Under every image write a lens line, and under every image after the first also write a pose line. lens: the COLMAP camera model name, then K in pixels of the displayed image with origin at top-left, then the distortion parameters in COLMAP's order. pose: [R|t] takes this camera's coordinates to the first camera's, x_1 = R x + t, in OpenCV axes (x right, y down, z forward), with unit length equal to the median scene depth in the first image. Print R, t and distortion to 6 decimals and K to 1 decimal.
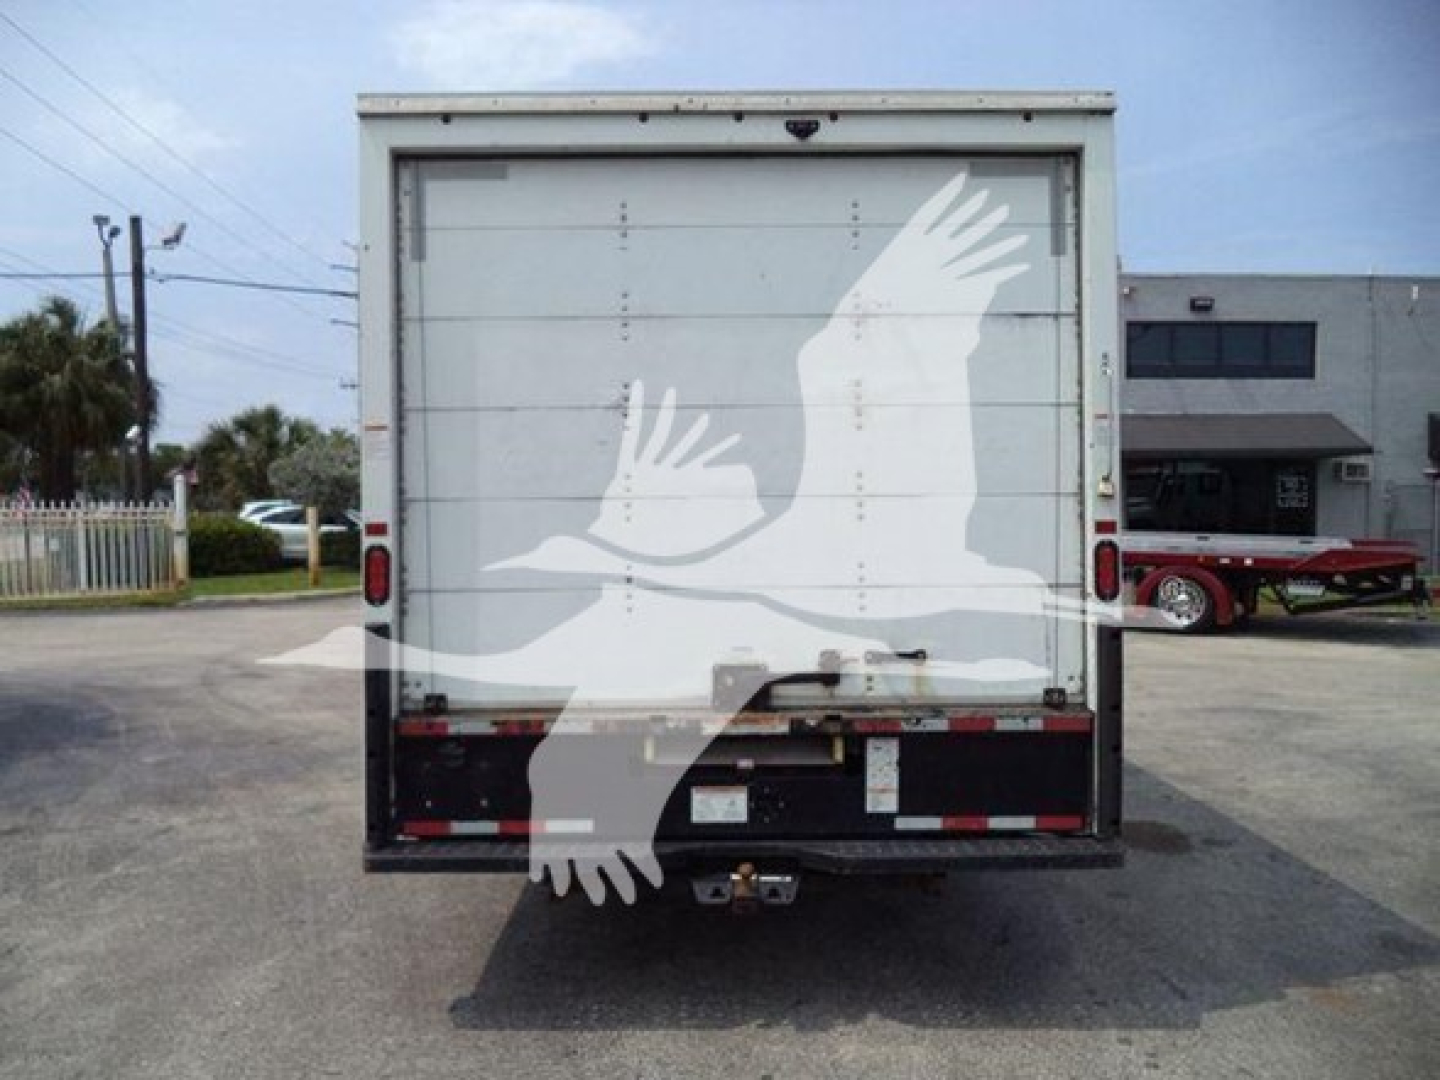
lens RADIAL K [[1162.5, 0, 722.4], [0, 1162.5, 547.5], [0, 0, 1]] dist [-0.027135, 0.007855]
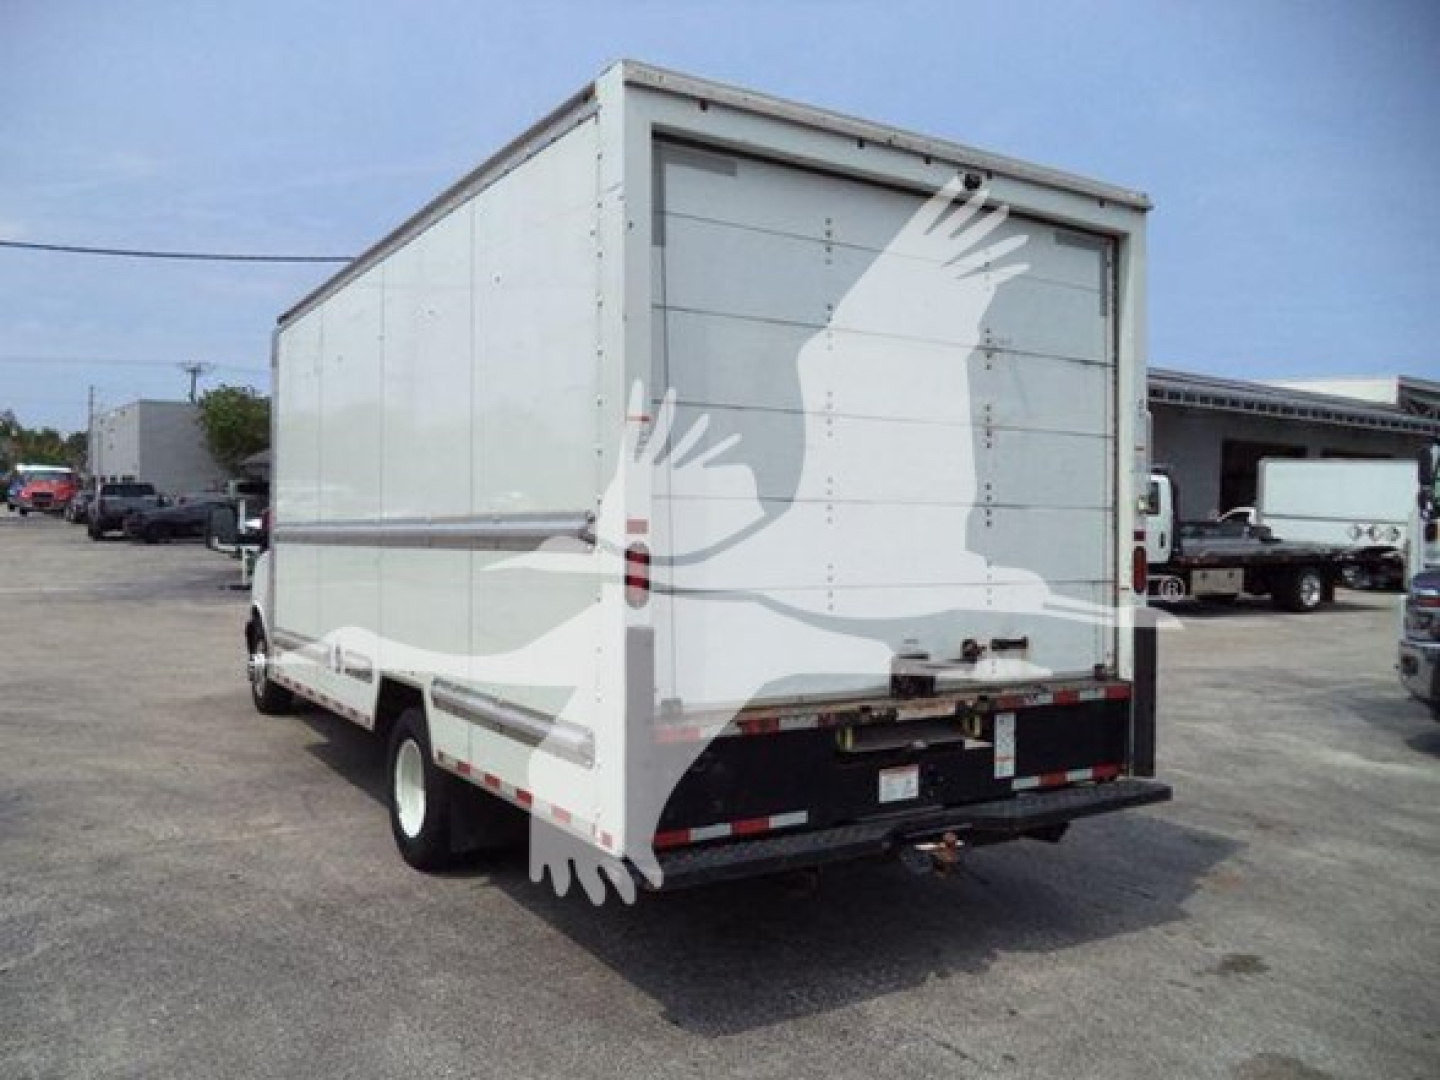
lens RADIAL K [[1162.5, 0, 728.0], [0, 1162.5, 547.5], [0, 0, 1]] dist [-0.027135, 0.007855]
pose [[0.846663, 0.008899, 0.532056, -0.715554], [-0.012258, 0.999921, 0.002782, -0.002577], [-0.531989, -0.008878, 0.846705, 0.159045]]
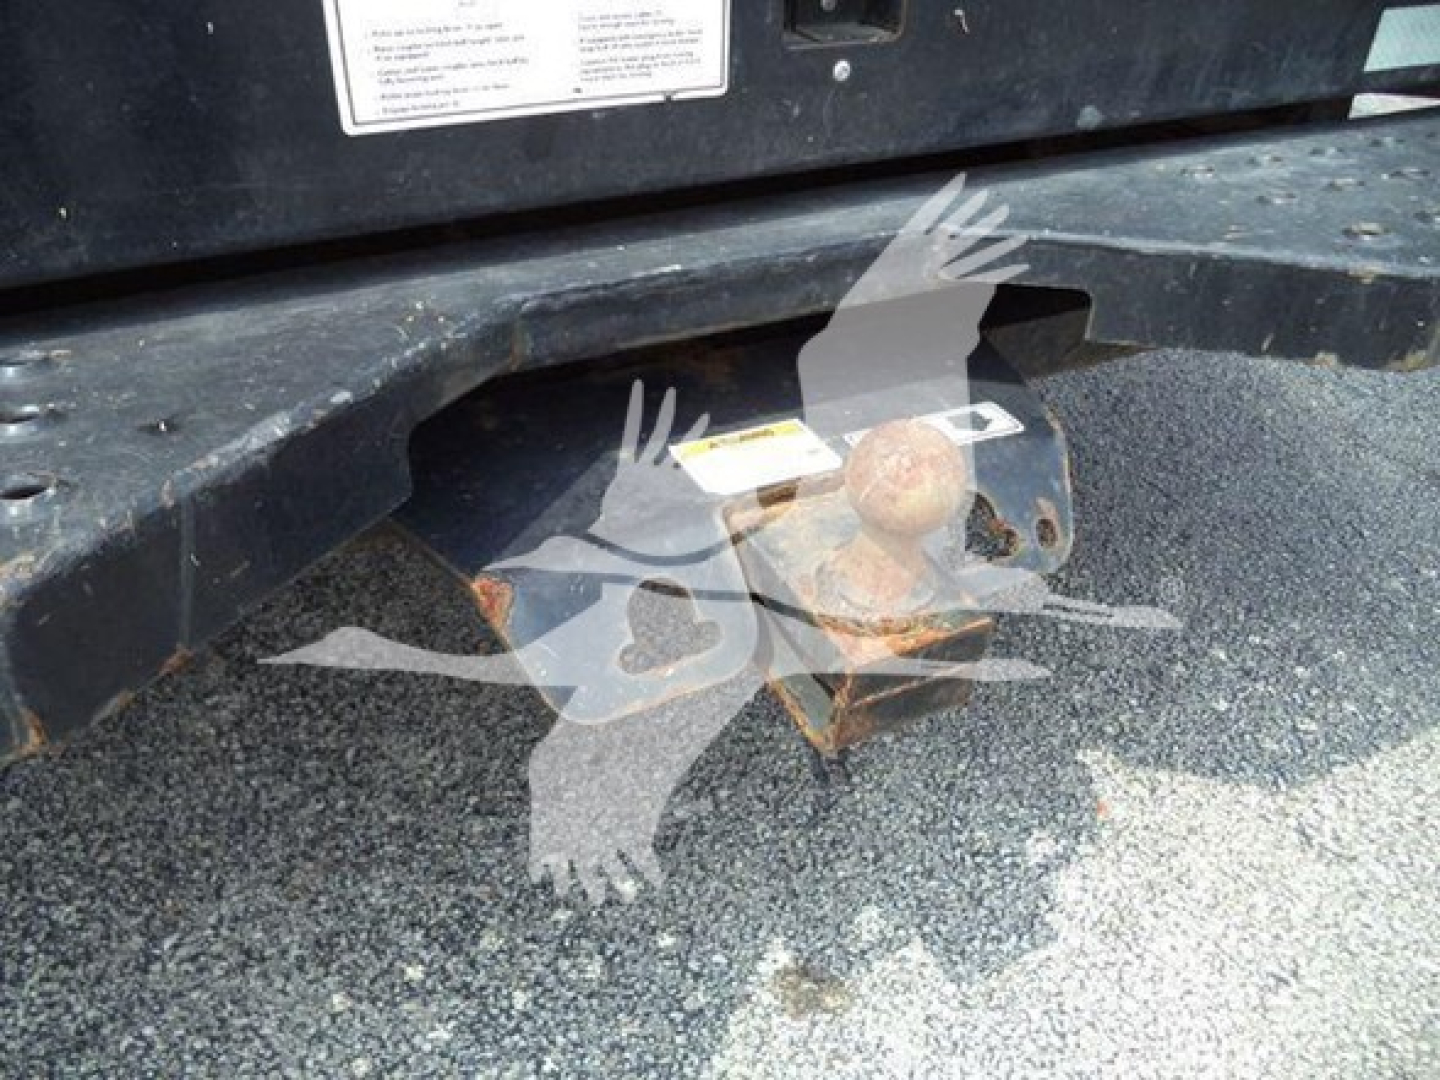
lens RADIAL K [[1162.5, 0, 721.1], [0, 1162.5, 538.8], [0, 0, 1]] dist [-0.027135, 0.007855]
pose [[0.889103, -0.242193, 0.388380, -0.048827], [-0.030173, 0.815674, 0.577724, 0.195384], [-0.456712, -0.525375, 0.717910, 0.856753]]
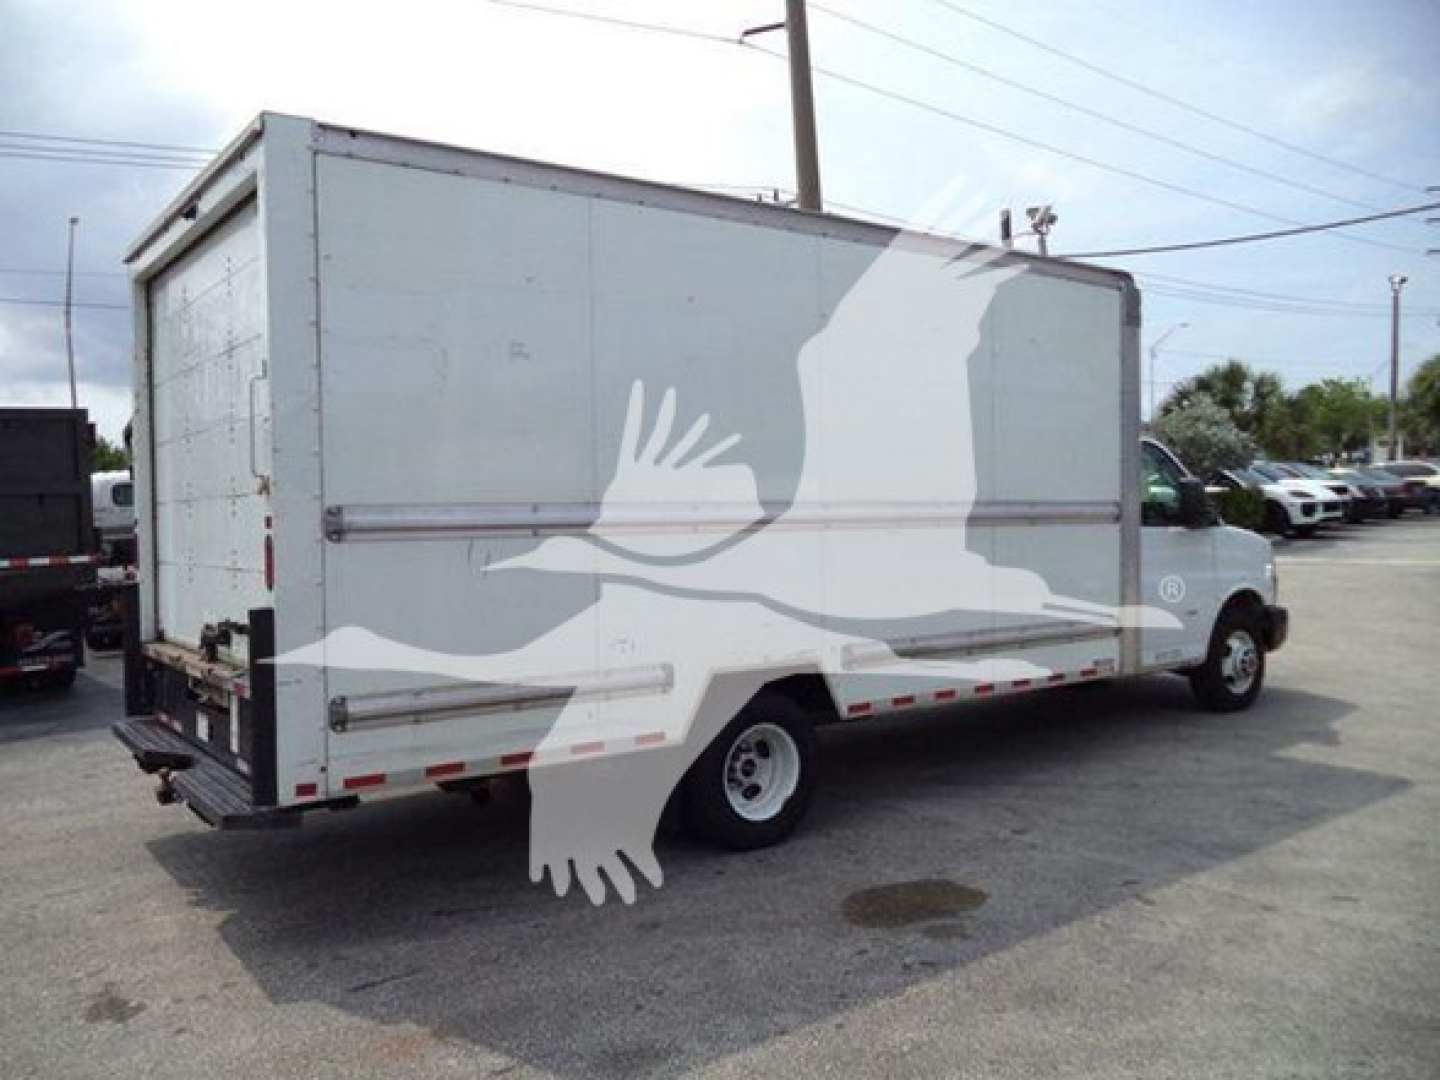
lens RADIAL K [[1162.5, 0, 720.1], [0, 1162.5, 543.7], [0, 0, 1]] dist [-0.027135, 0.007855]
pose [[0.593216, 0.018017, -0.804842, 1.421583], [0.008889, 0.999542, 0.028927, -0.024318], [0.804994, -0.024314, 0.592784, 0.685942]]
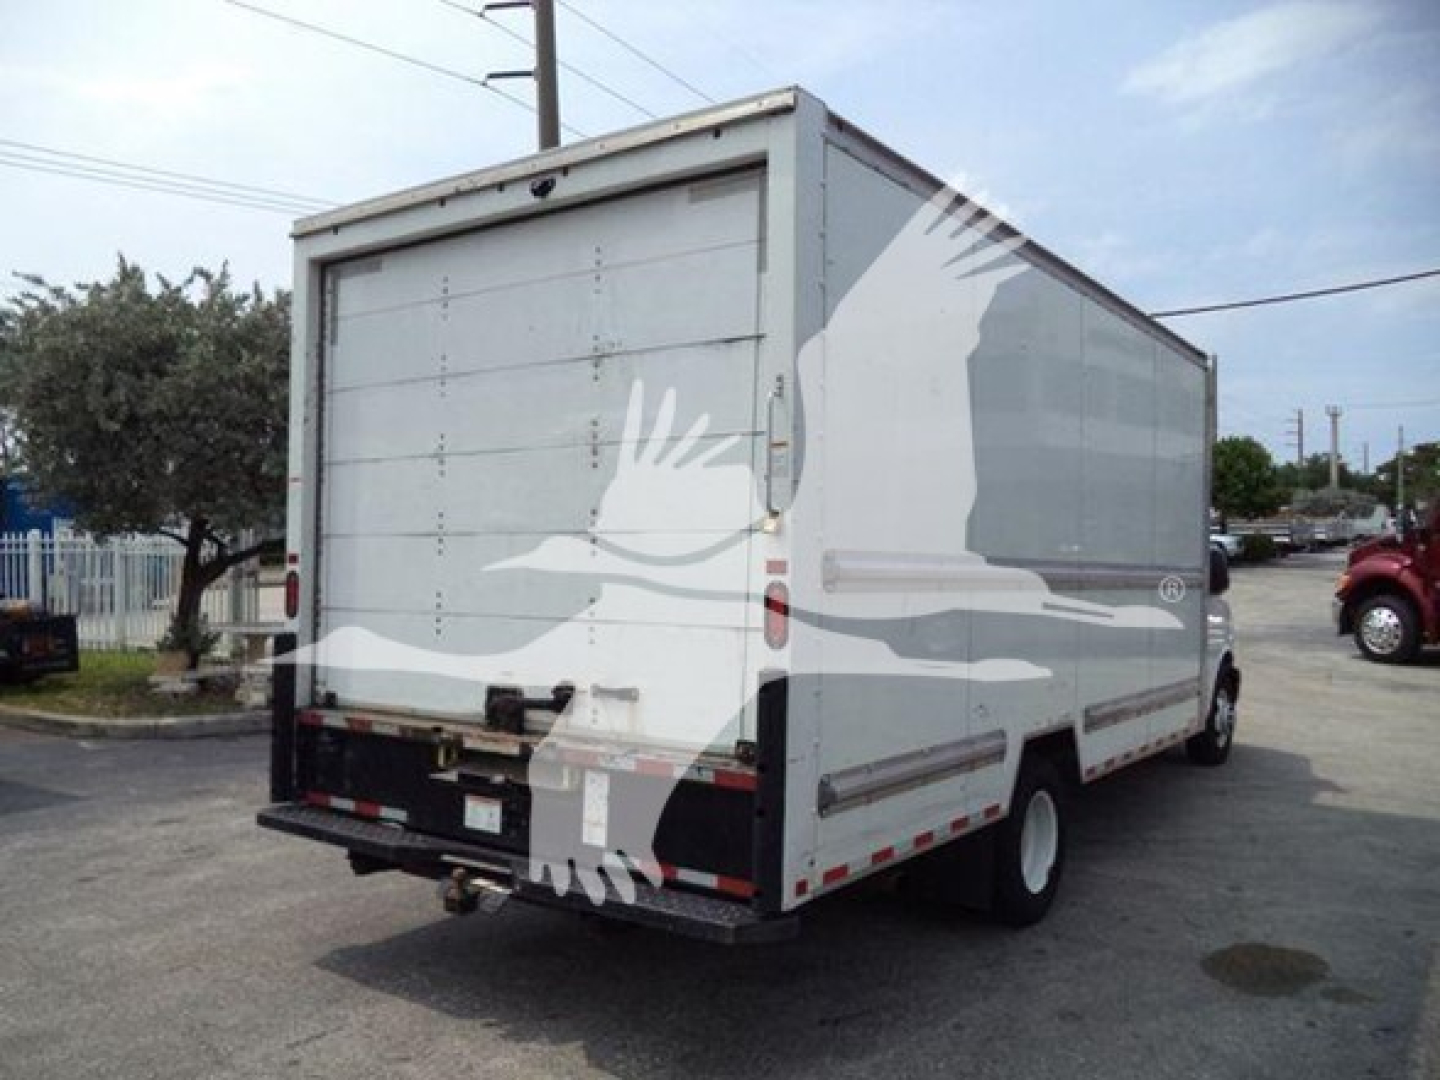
lens RADIAL K [[1162.5, 0, 717.6], [0, 1162.5, 552.5], [0, 0, 1]] dist [-0.027135, 0.007855]
pose [[0.809369, 0.010866, -0.587200, 0.809023], [-0.024340, 0.999590, -0.015053, -0.014017], [0.586796, 0.026476, 0.809302, 0.235244]]
